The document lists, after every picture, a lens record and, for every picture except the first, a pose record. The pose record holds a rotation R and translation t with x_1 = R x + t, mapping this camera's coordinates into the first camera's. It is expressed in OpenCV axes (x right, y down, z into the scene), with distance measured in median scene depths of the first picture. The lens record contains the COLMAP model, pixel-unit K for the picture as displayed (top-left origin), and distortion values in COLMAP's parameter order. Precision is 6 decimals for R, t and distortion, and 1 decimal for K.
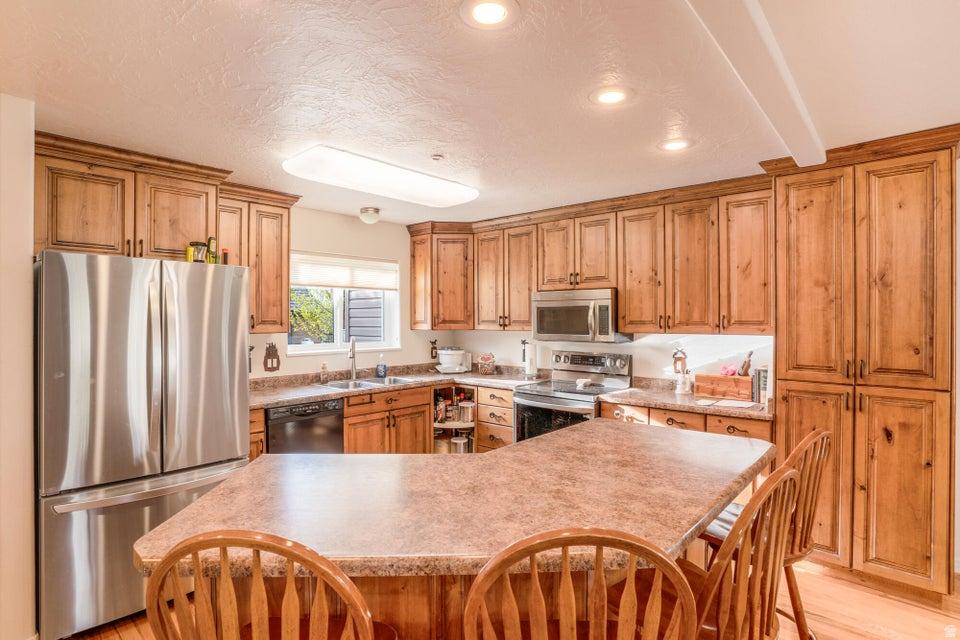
lens RADIAL K [[469.4, 0, 479.7], [0, 469.4, 317.7], [0, 0, 1]] dist [-0.058724, 0.022946]
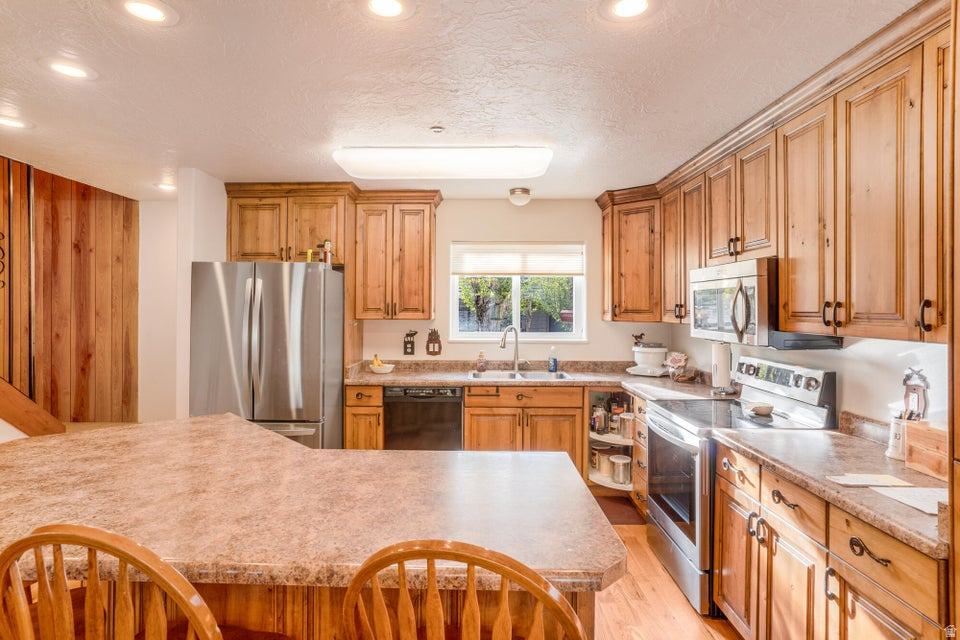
lens RADIAL K [[498.5, 0, 476.2], [0, 498.5, 304.0], [0, 0, 1]] dist [-0.026963, 0.004686]
pose [[0.680430, -0.000959, -0.732813, 0.479666], [-0.003987, 0.999980, -0.005010, 0.001642], [0.732802, 0.006331, 0.680412, 0.282441]]
